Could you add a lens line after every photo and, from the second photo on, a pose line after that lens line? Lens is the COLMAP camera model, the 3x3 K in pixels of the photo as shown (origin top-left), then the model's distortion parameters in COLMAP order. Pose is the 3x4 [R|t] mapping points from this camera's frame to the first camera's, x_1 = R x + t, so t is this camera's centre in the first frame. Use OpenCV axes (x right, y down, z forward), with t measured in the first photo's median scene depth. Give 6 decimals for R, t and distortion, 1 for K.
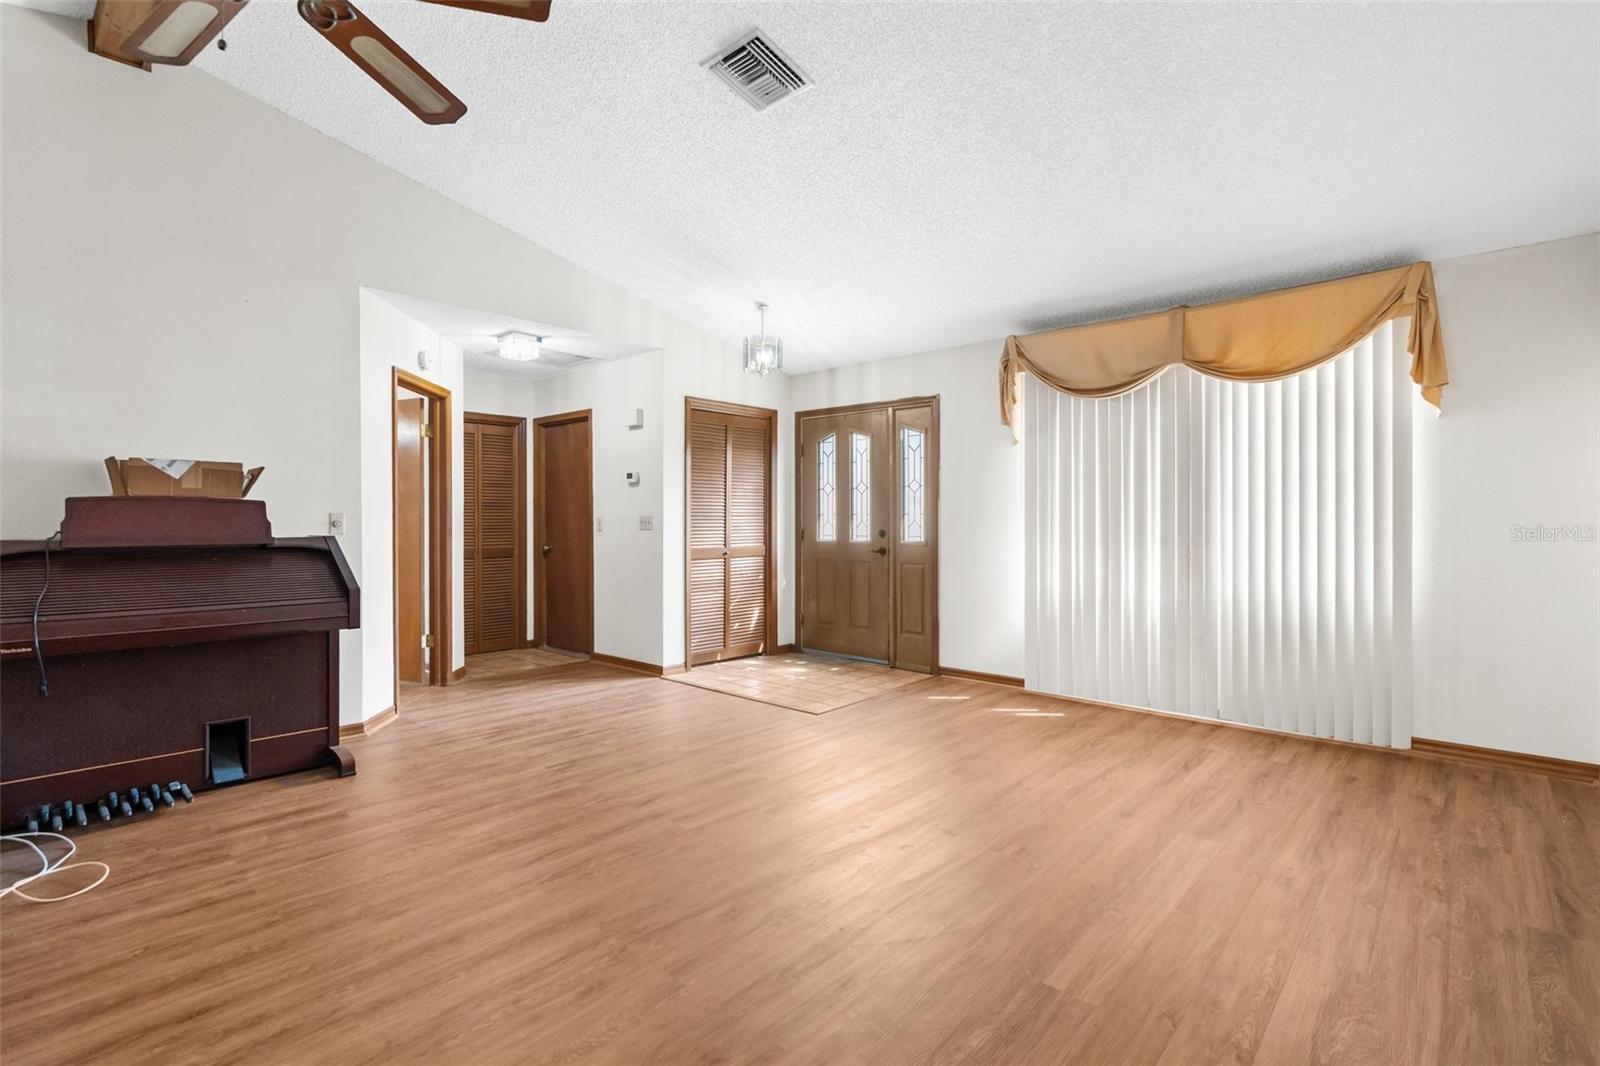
lens RADIAL K [[731.0, 0, 792.3], [0, 731.0, 524.9], [0, 0, 1]] dist [-0.011865, 0.004346]
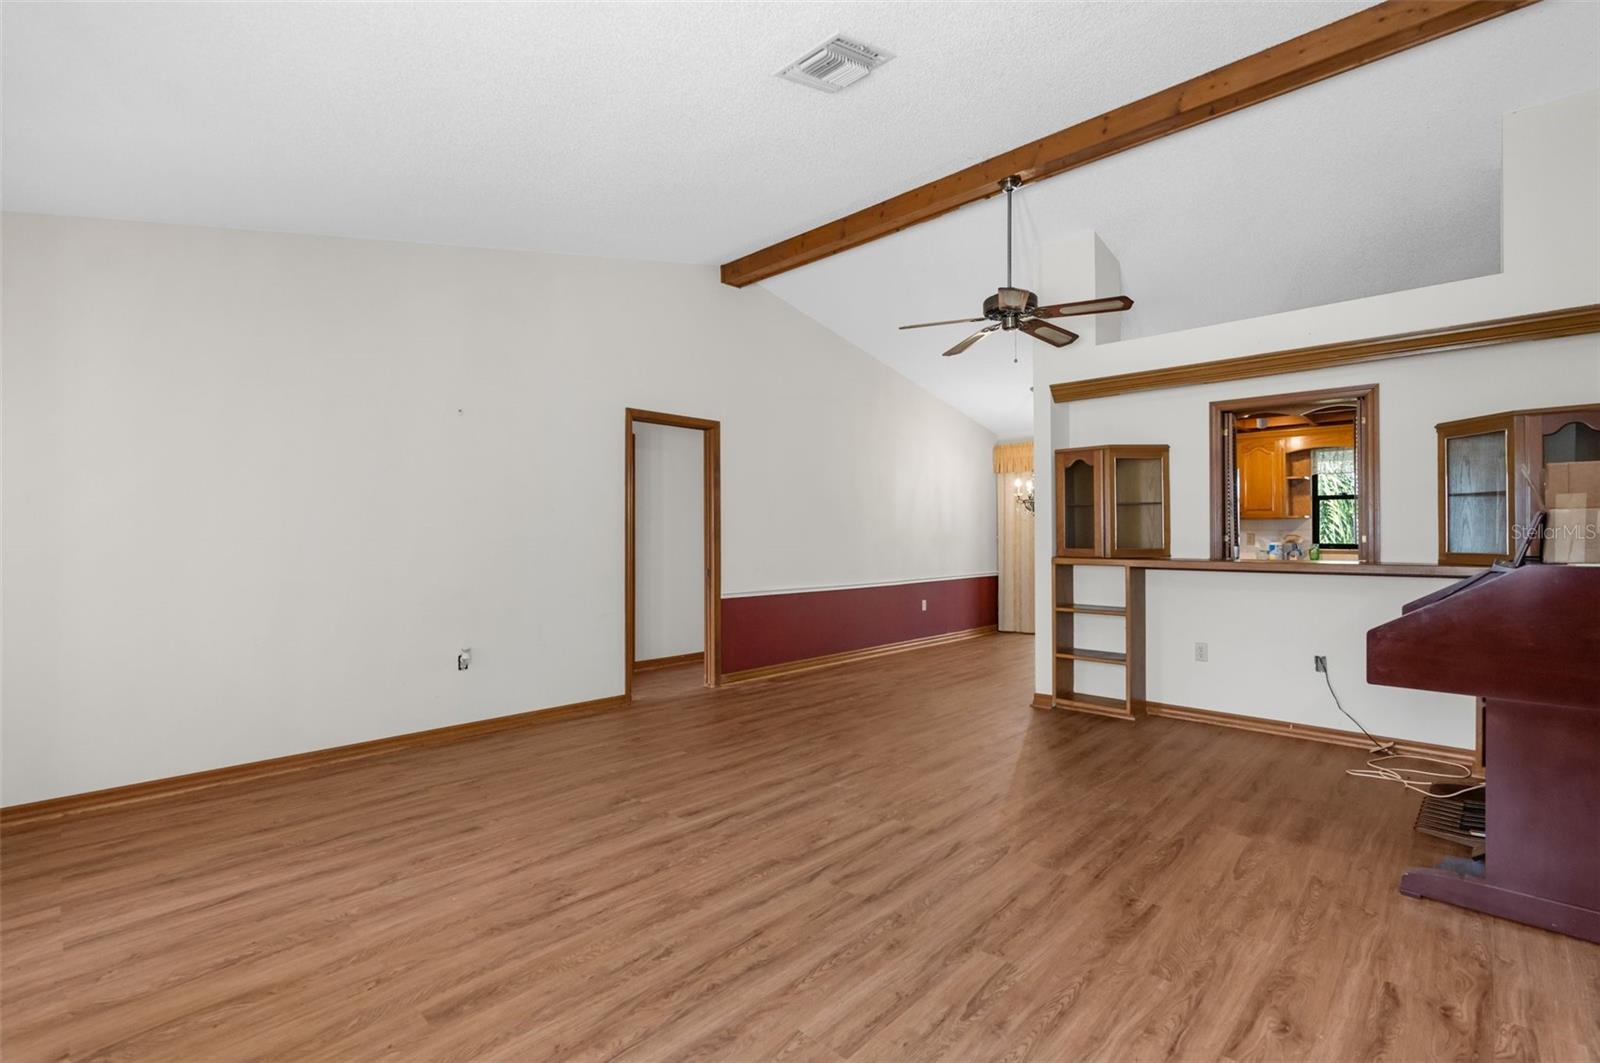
lens RADIAL K [[731.0, 0, 795.7], [0, 731.0, 538.9], [0, 0, 1]] dist [-0.011865, 0.004346]
pose [[-0.999698, 0.002793, 0.024409, -0.011132], [0.003032, 0.999948, 0.009729, -0.010073], [-0.024381, 0.009800, -0.999655, 1.021079]]
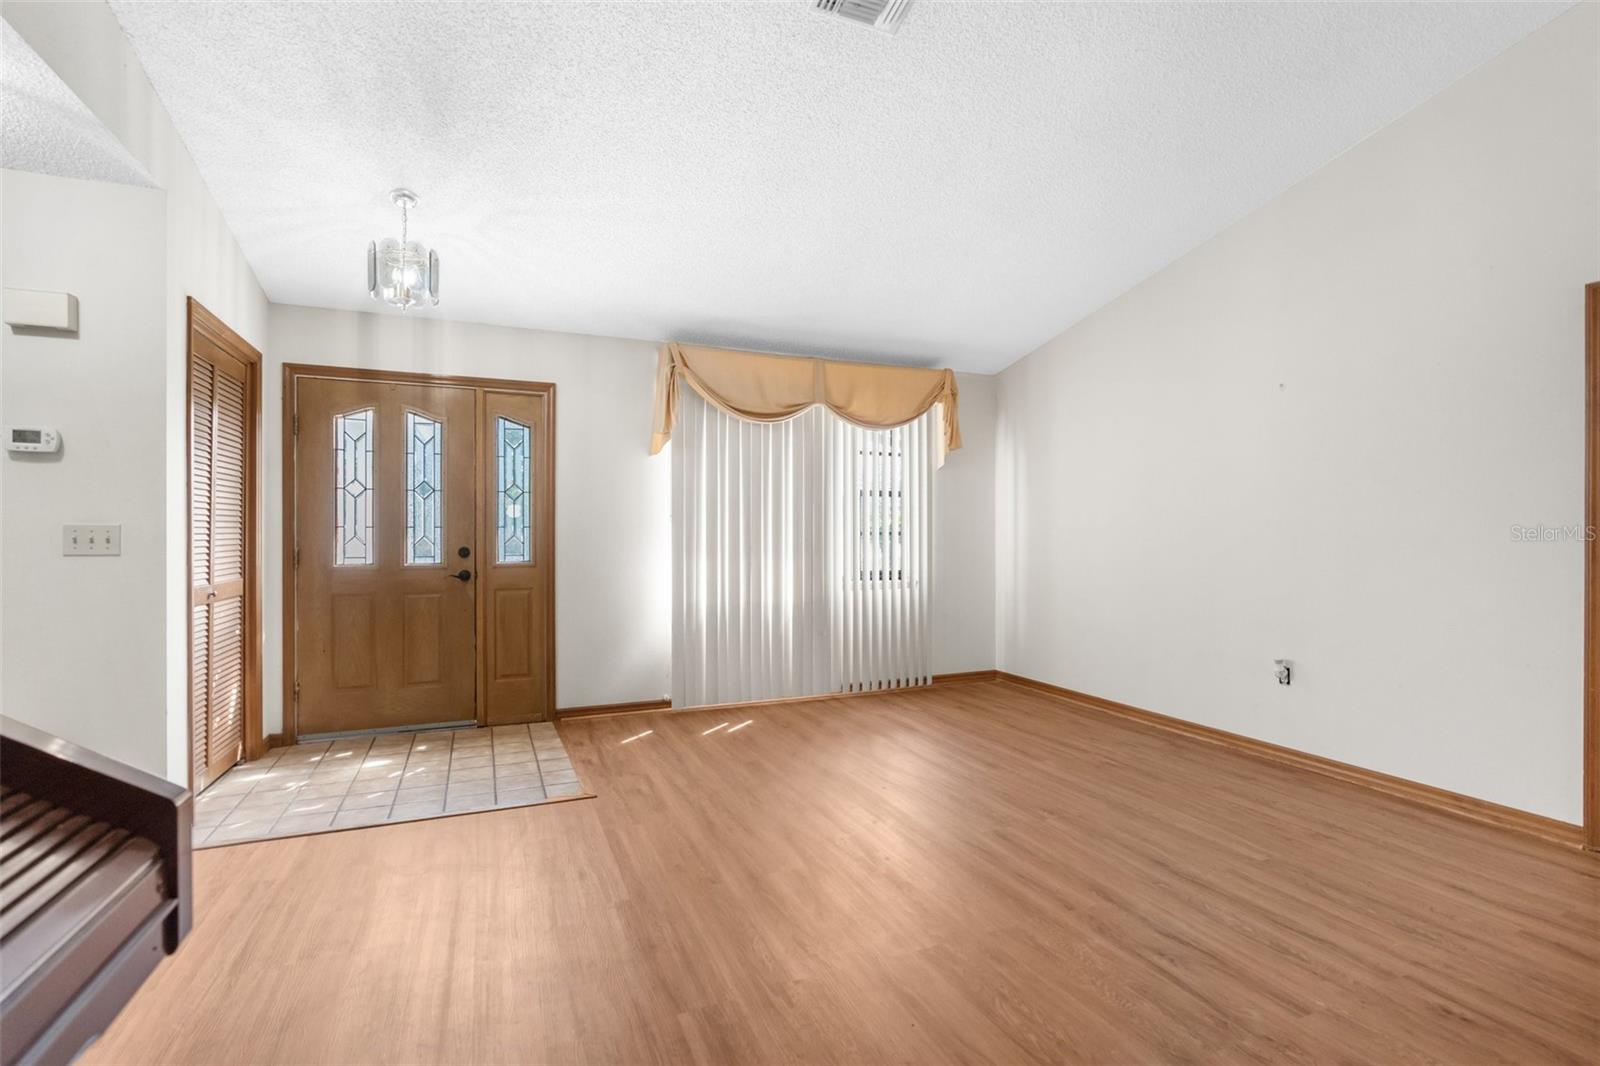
lens RADIAL K [[731.0, 0, 785.5], [0, 731.0, 533.5], [0, 0, 1]] dist [-0.011865, 0.004346]
pose [[0.428615, 0.000527, 0.903487, -0.431161], [0.005906, 0.999977, -0.003385, -0.003462], [-0.903468, 0.006787, 0.428602, 0.394286]]
